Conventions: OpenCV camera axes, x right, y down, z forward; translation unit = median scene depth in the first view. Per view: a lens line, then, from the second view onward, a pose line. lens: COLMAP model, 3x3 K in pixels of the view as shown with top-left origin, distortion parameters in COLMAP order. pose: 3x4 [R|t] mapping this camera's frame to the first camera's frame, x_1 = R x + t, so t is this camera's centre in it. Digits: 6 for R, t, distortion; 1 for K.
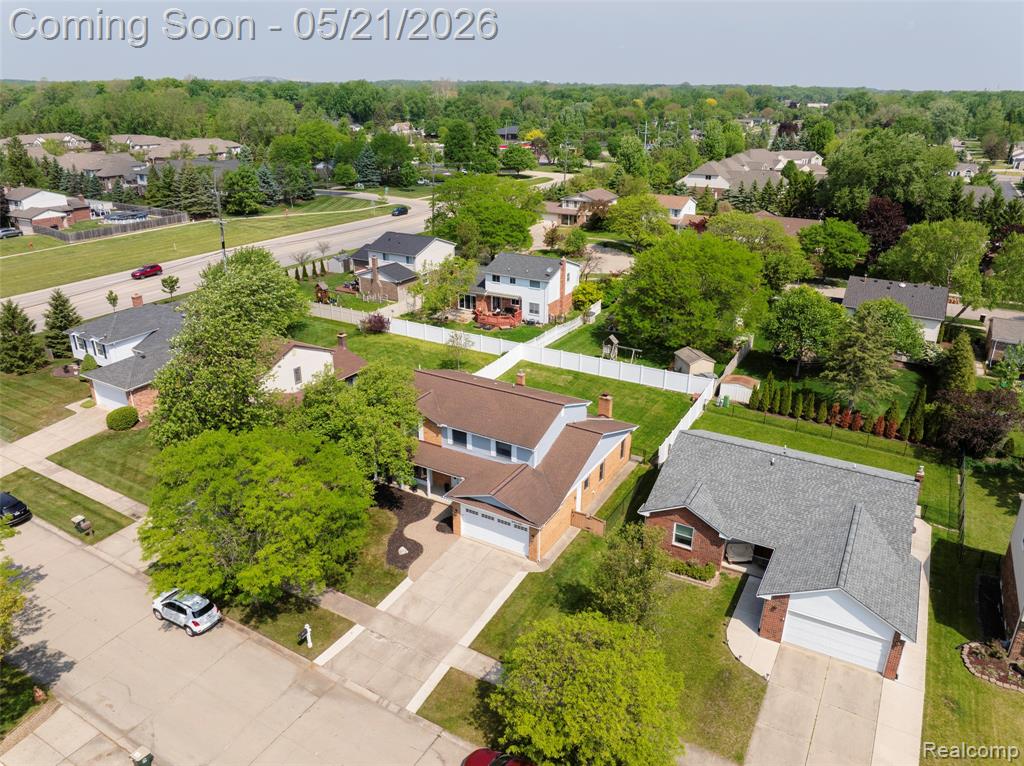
lens RADIAL K [[719.7, 0, 515.5], [0, 719.7, 386.2], [0, 0, 1]] dist [-0.039846, 0.002007]
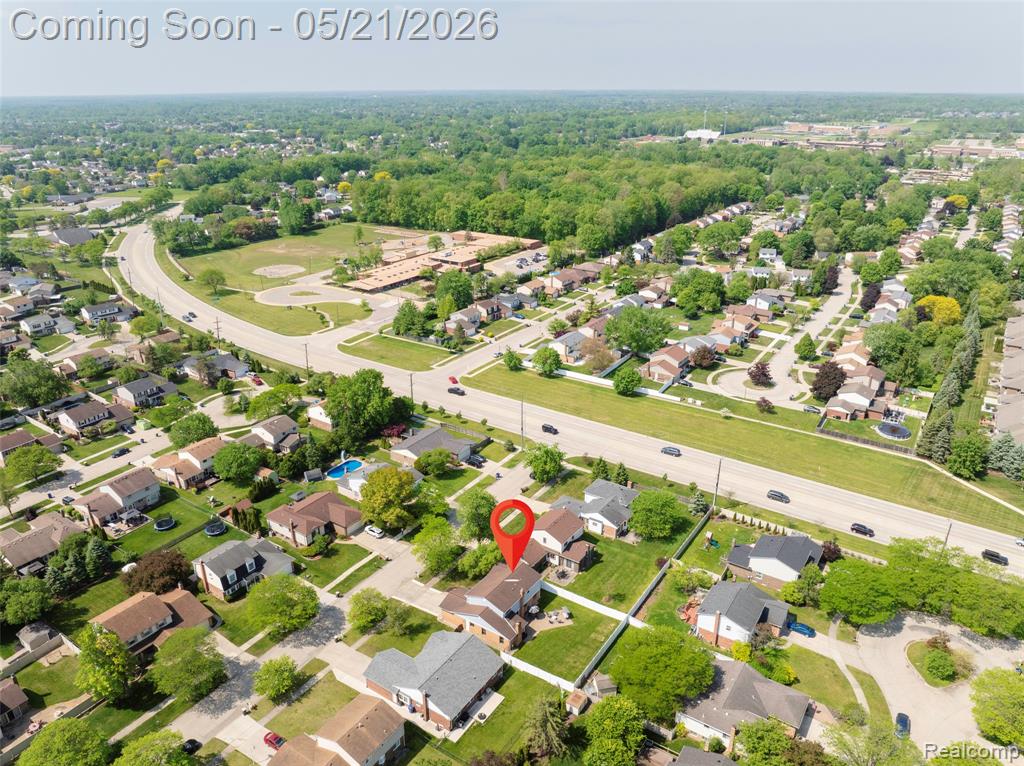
lens RADIAL K [[719.7, 0, 515.5], [0, 719.7, 386.2], [0, 0, 1]] dist [-0.039846, 0.002007]
pose [[-0.070312, 0.374046, -0.924741, 1.696006], [-0.380768, 0.846777, 0.371462, -1.270538], [0.921993, 0.378230, 0.082886, 0.461958]]
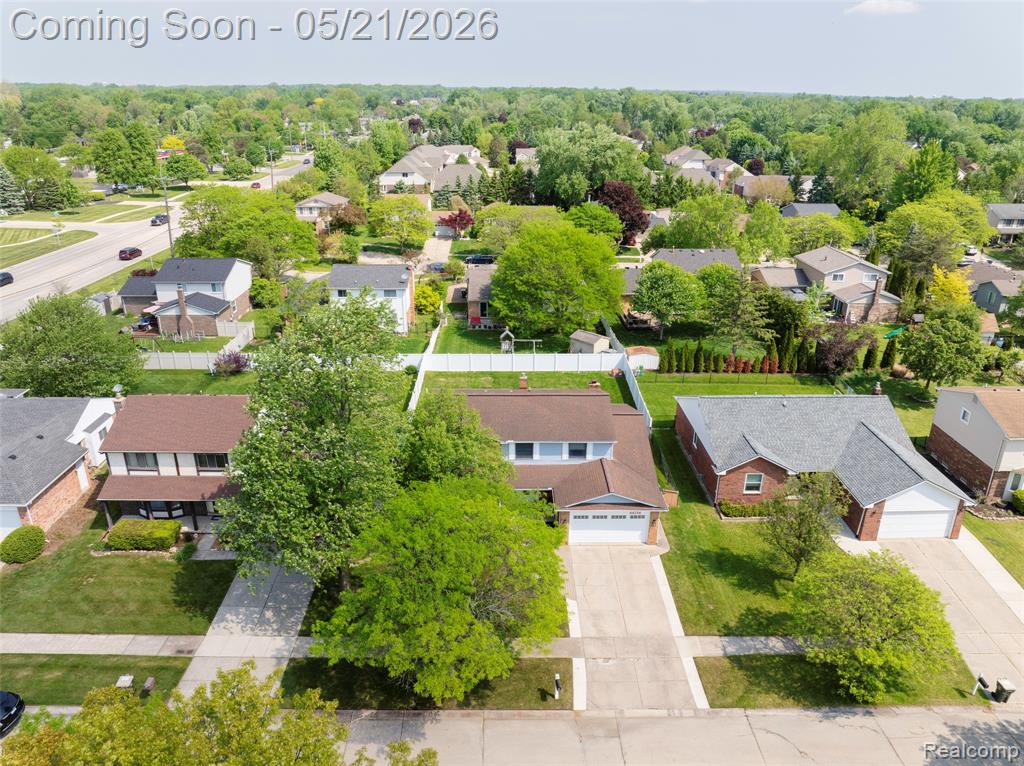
lens RADIAL K [[719.7, 0, 515.5], [0, 719.7, 386.2], [0, 0, 1]] dist [-0.039846, 0.002007]
pose [[0.858947, -0.193447, 0.474118, -0.412080], [0.193247, 0.979890, 0.049708, -0.048927], [-0.474200, 0.048925, 0.879057, 0.119820]]
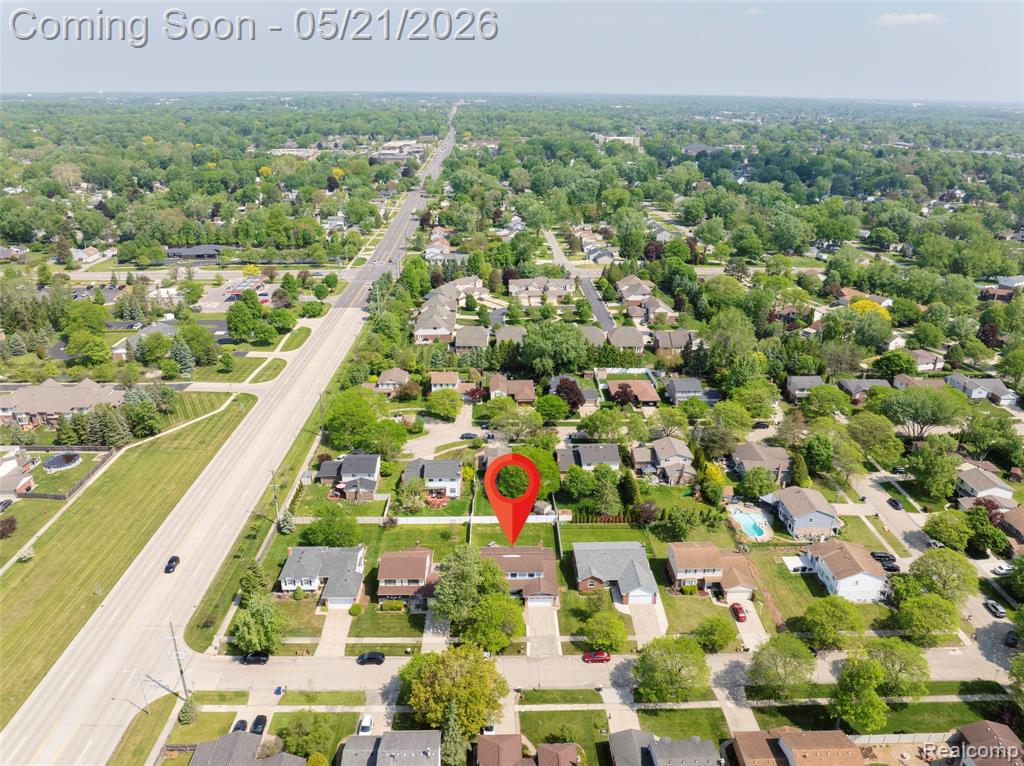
lens RADIAL K [[719.7, 0, 515.5], [0, 719.7, 386.2], [0, 0, 1]] dist [-0.039846, 0.002007]
pose [[0.853459, -0.199848, 0.481319, -1.033010], [0.199329, 0.978507, 0.052841, -0.650363], [-0.481534, 0.050843, 0.874952, -1.247651]]
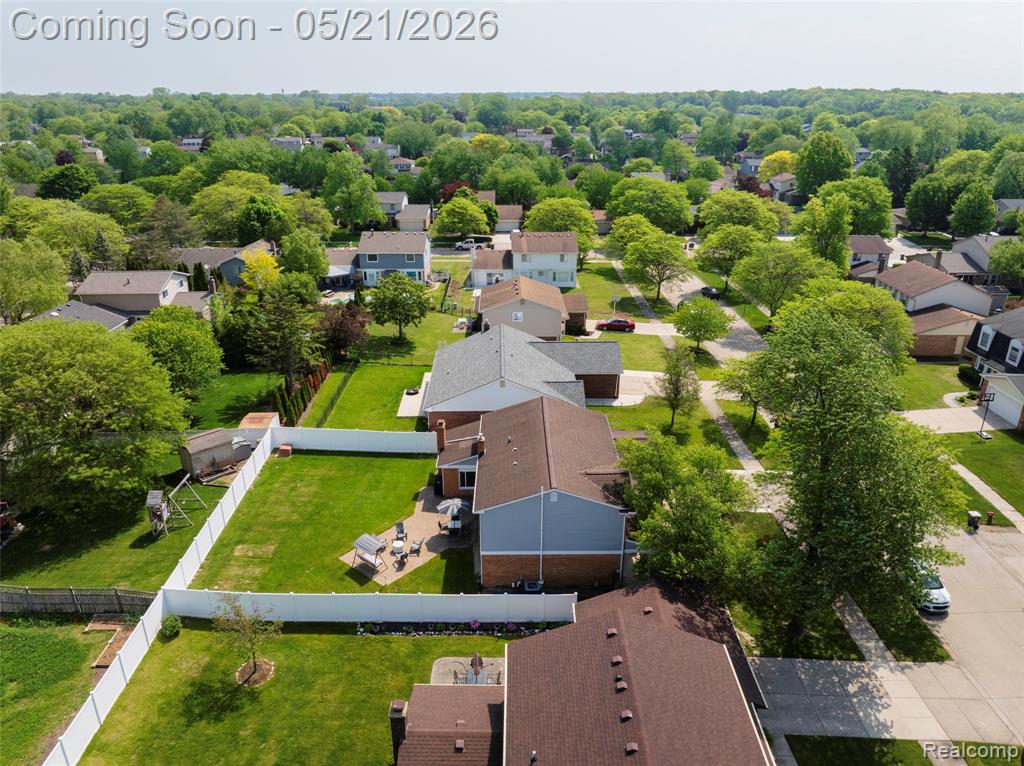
lens RADIAL K [[719.7, 0, 515.5], [0, 719.7, 386.2], [0, 0, 1]] dist [-0.039846, 0.002007]
pose [[-0.500345, -0.334778, 0.798485, -0.583434], [0.346689, 0.767600, 0.539071, -0.435437], [-0.793386, 0.546548, -0.268001, 1.005828]]
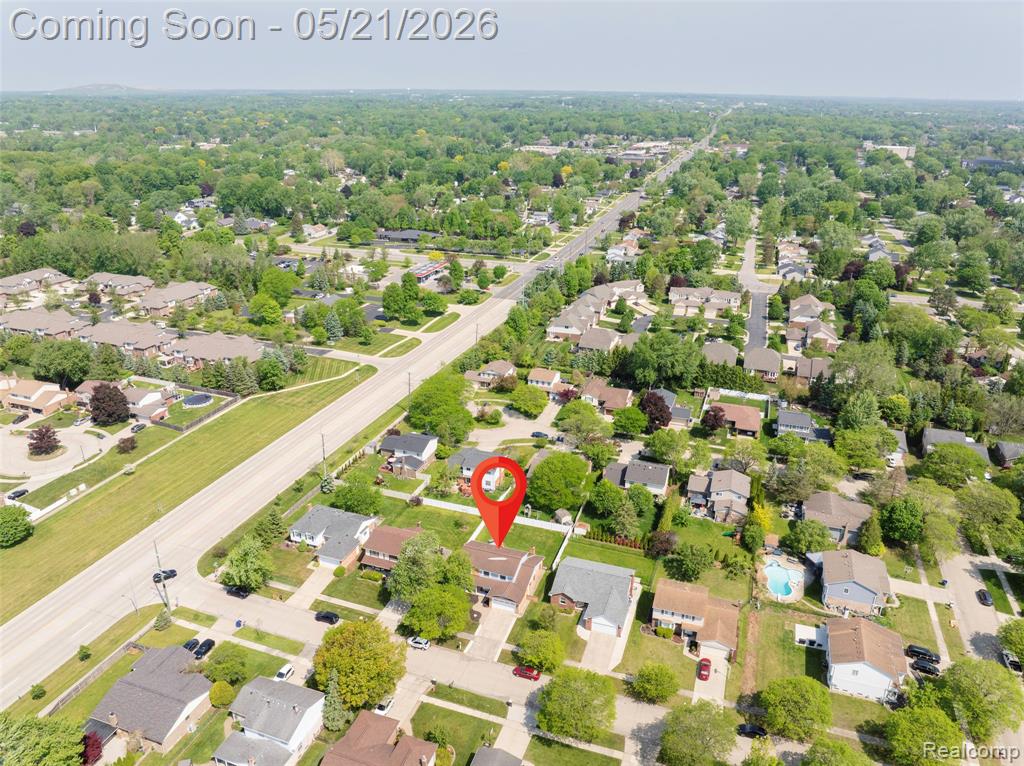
lens RADIAL K [[719.7, 0, 515.5], [0, 719.7, 386.2], [0, 0, 1]] dist [-0.039846, 0.002007]
pose [[0.983556, -0.068617, 0.167061, -0.309709], [0.068601, 0.997627, 0.005871, -0.544064], [-0.167067, 0.005686, 0.985929, -1.485267]]
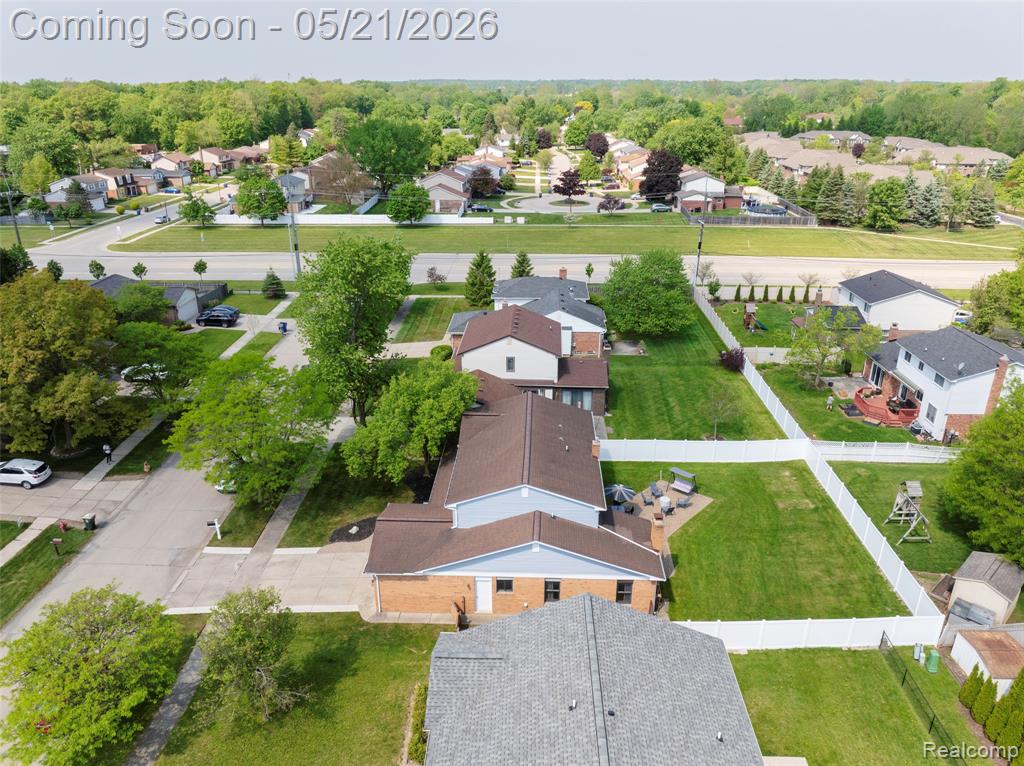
lens RADIAL K [[719.7, 0, 515.5], [0, 719.7, 386.2], [0, 0, 1]] dist [-0.039846, 0.002007]
pose [[0.467962, 0.333548, -0.818387, 0.526918], [-0.335136, 0.923849, 0.184896, -0.169155], [0.817738, 0.187747, 0.544110, 0.414533]]
